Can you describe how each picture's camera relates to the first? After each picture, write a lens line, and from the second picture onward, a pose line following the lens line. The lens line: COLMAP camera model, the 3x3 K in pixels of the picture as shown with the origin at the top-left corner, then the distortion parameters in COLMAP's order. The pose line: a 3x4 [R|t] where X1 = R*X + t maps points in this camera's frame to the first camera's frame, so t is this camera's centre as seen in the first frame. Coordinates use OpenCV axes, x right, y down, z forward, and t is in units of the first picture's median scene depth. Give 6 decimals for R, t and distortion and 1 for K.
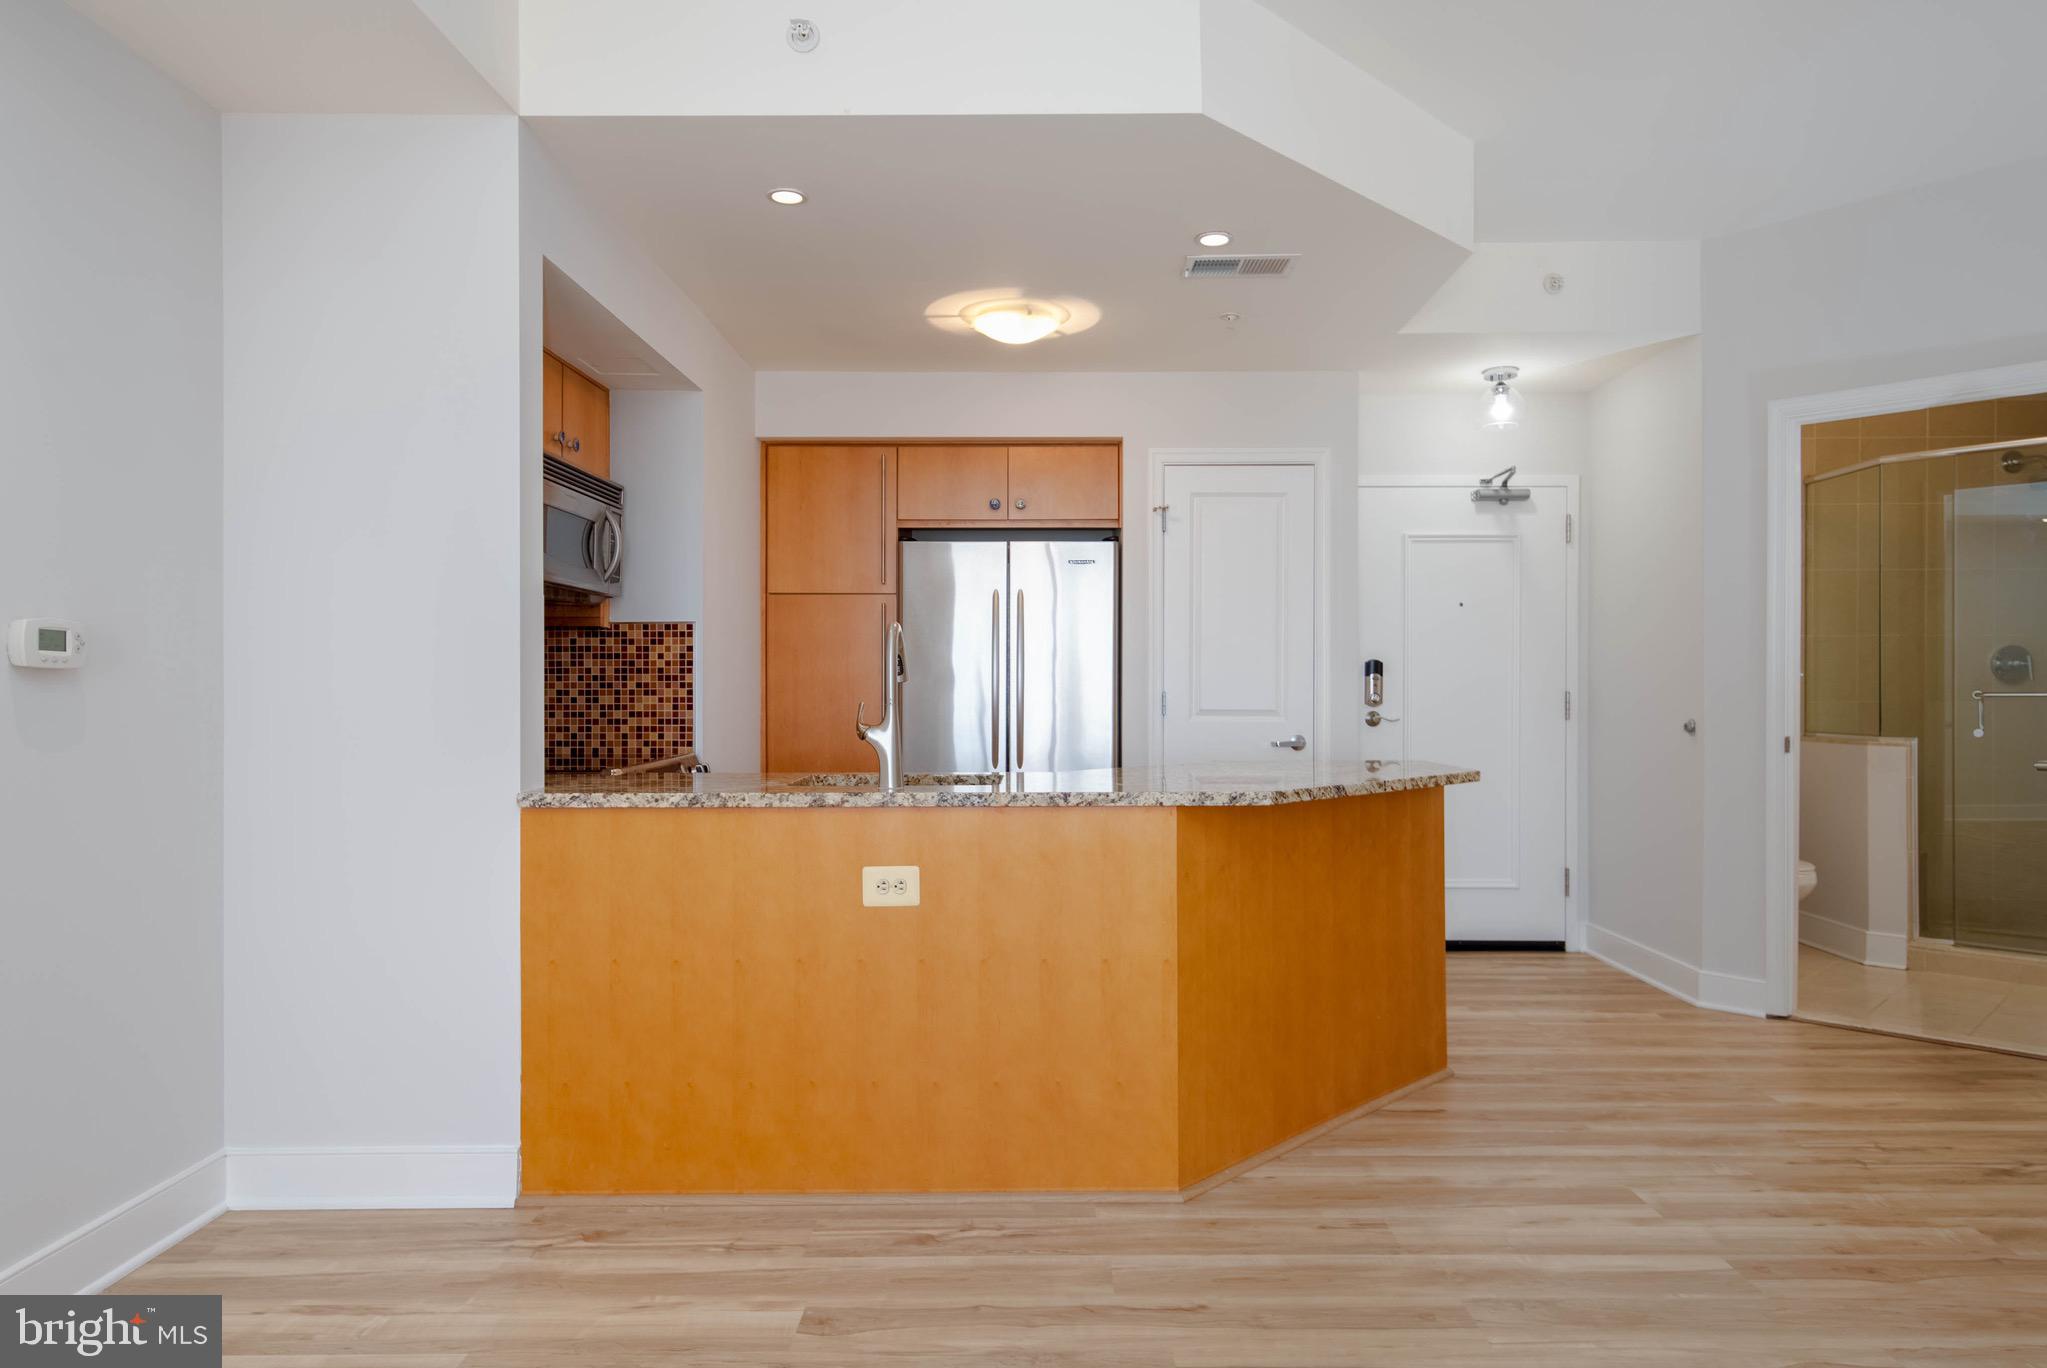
lens RADIAL K [[1314.2, 0, 1023.3], [0, 1314.2, 683.1], [0, 0, 1]] dist [0.001144, 0.000041]
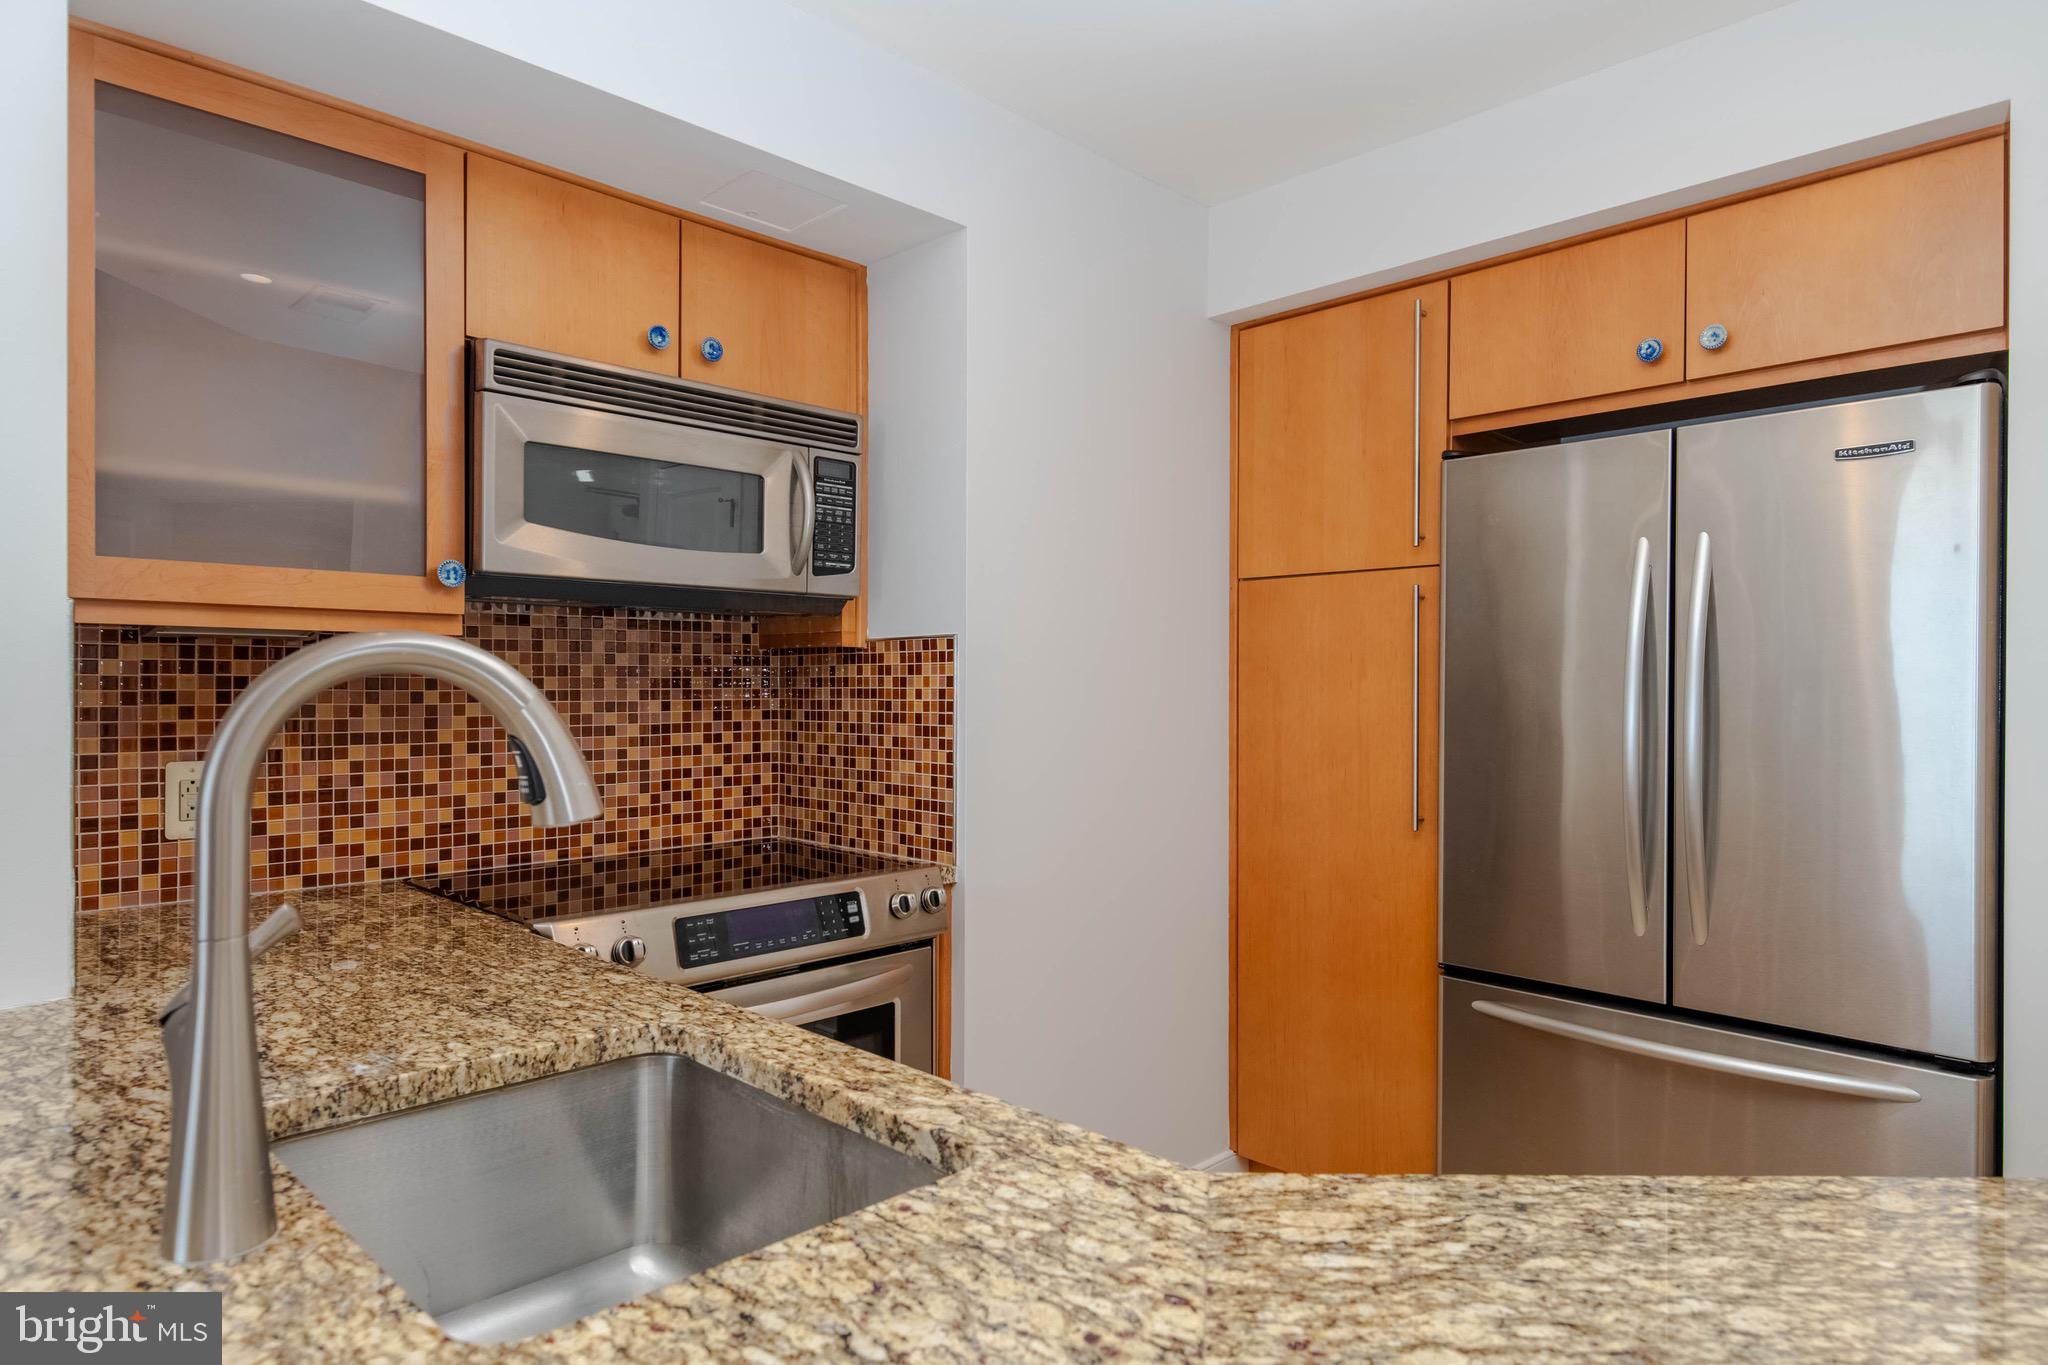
lens RADIAL K [[1175.7, 0, 1027.4], [0, 1175.7, 679.8], [0, 0, 1]] dist [0.000135, 0.000313]
pose [[0.704359, -0.003676, -0.709835, 0.135461], [-0.000318, 0.999985, -0.005494, -0.024051], [0.709844, 0.004096, 0.704347, 0.661025]]
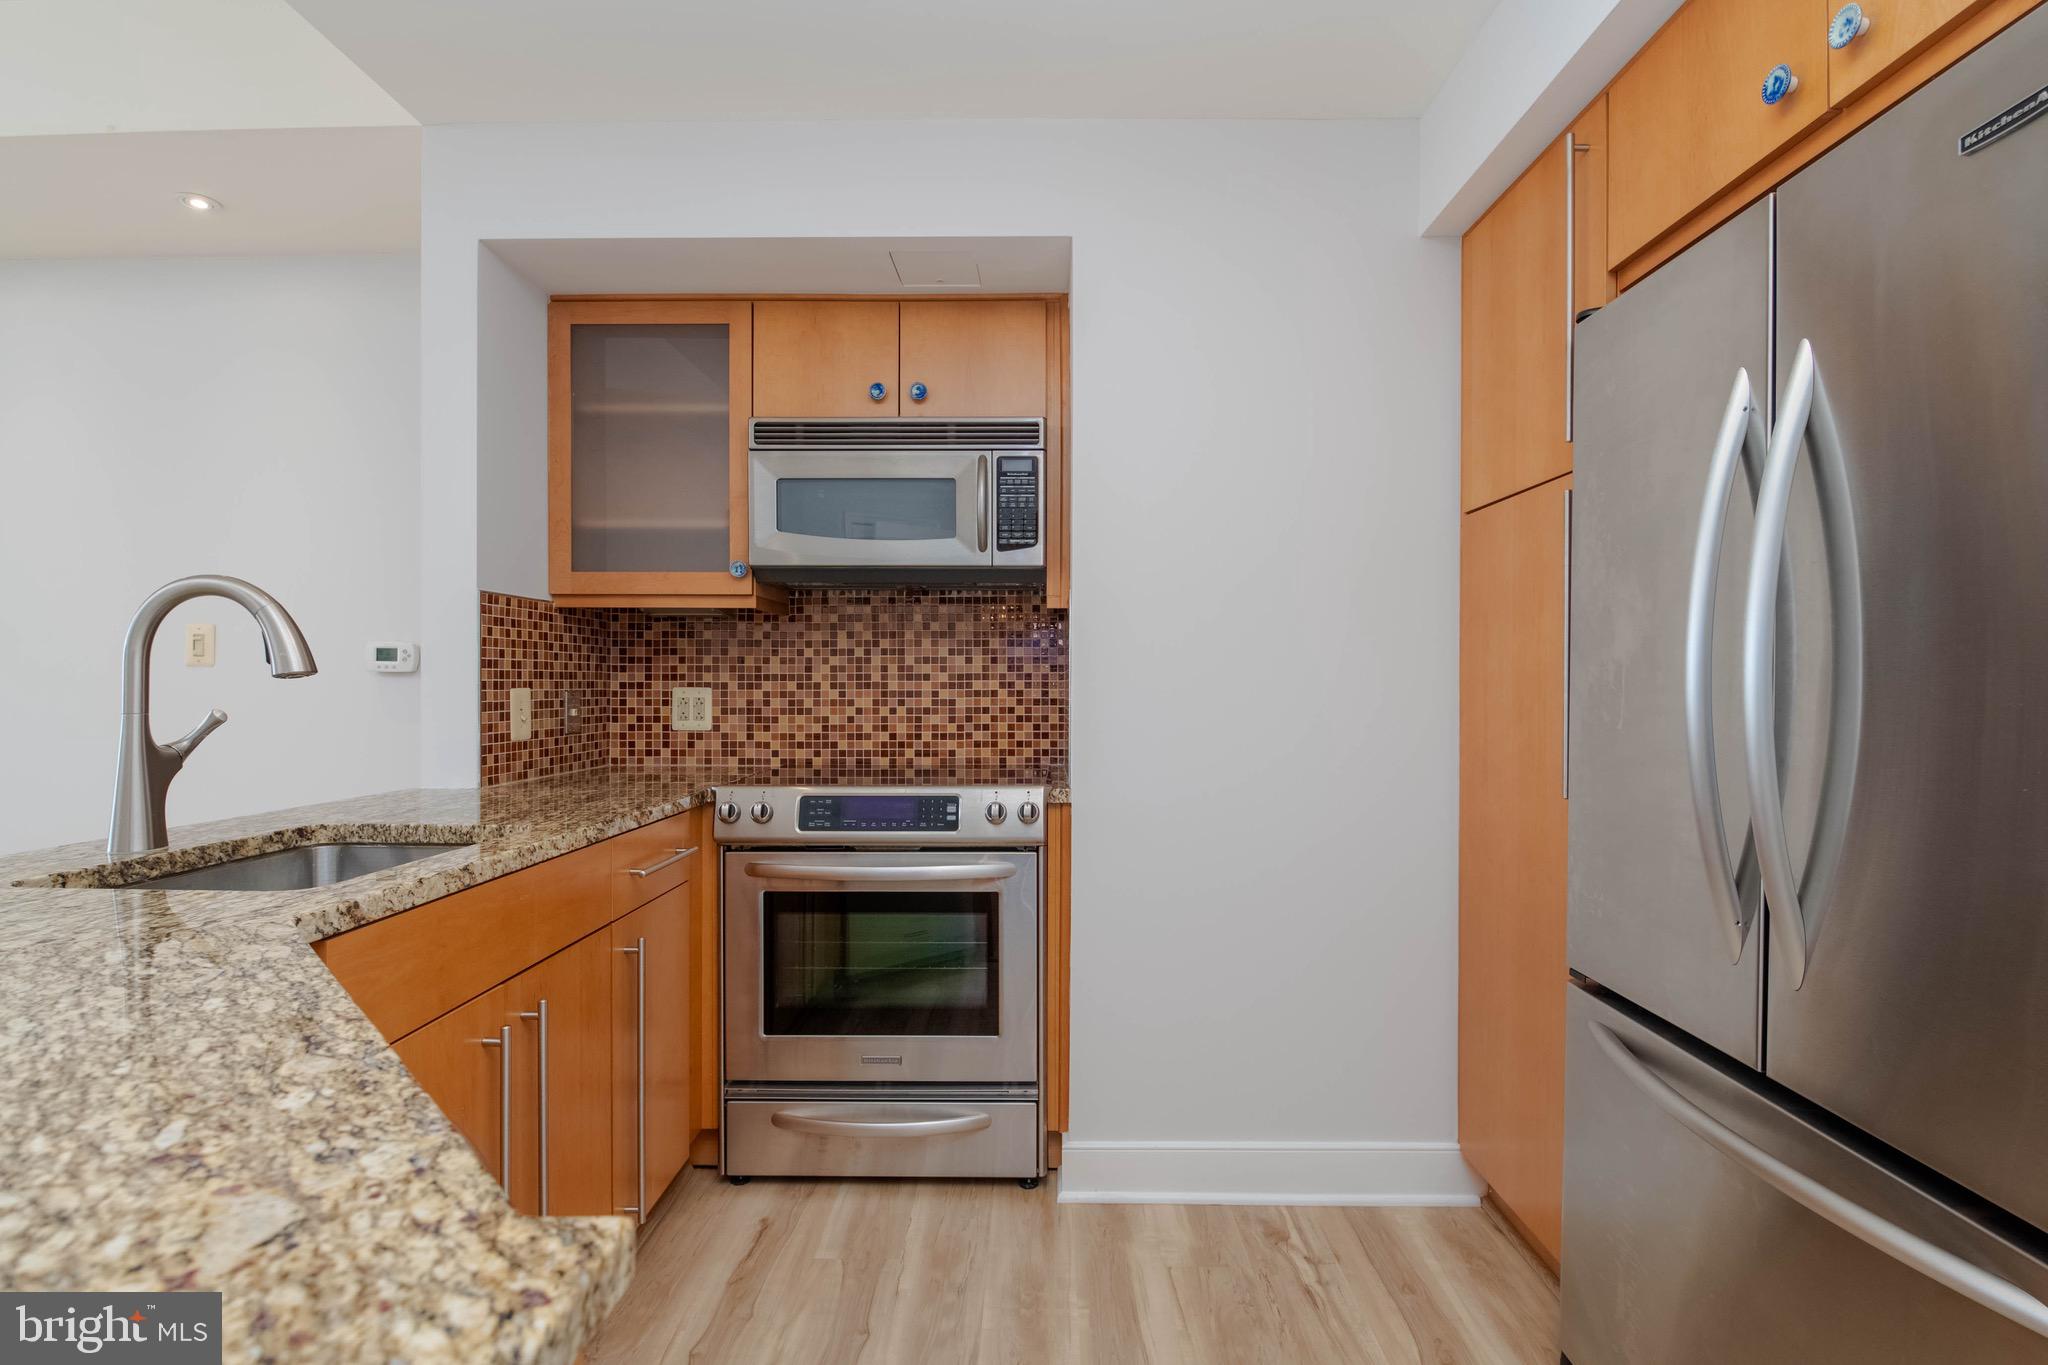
lens RADIAL K [[953.8, 0, 1027.8], [0, 953.8, 688.4], [0, 0, 1]] dist [-0.005874, -0.002350]
pose [[-0.021352, 0.005396, -0.999757, 0.233961], [-0.002272, 0.999983, 0.005446, 0.000824], [0.999769, 0.002388, -0.021339, 0.991278]]
